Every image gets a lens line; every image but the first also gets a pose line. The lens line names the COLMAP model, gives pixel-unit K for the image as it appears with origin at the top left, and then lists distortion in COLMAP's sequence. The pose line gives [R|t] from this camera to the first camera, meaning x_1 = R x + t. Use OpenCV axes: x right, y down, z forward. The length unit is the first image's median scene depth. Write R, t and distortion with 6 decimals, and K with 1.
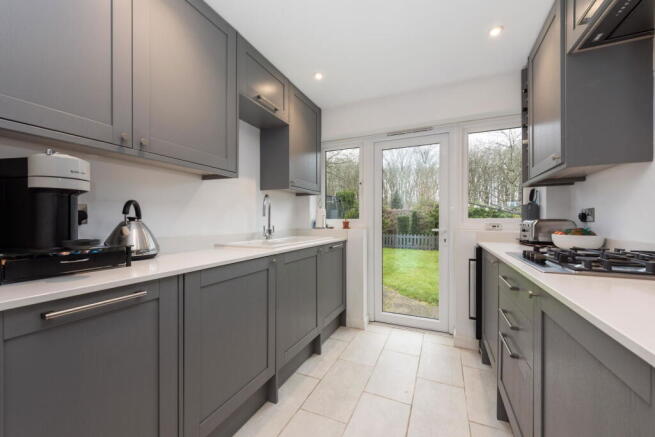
lens RADIAL K [[257.4, 0, 325.8], [0, 257.4, 220.8], [0, 0, 1]] dist [0.008720, -0.001242]
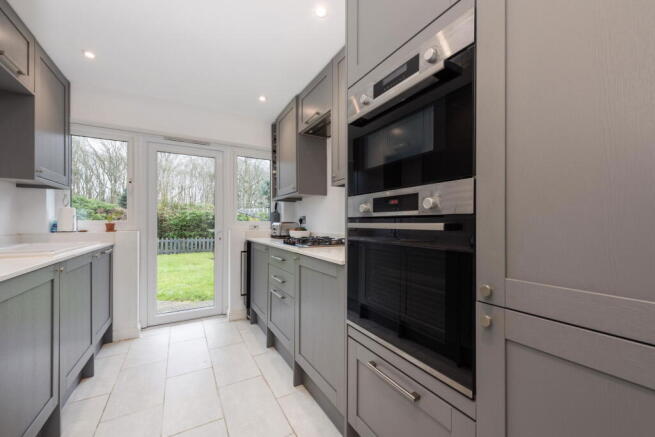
lens RADIAL K [[257.4, 0, 328.9], [0, 257.4, 221.9], [0, 0, 1]] dist [0.008720, -0.001242]
pose [[0.586705, 0.005811, 0.809780, -0.254050], [-0.001588, 0.999981, -0.006026, 0.002420], [-0.809799, 0.002250, 0.586703, -0.149708]]
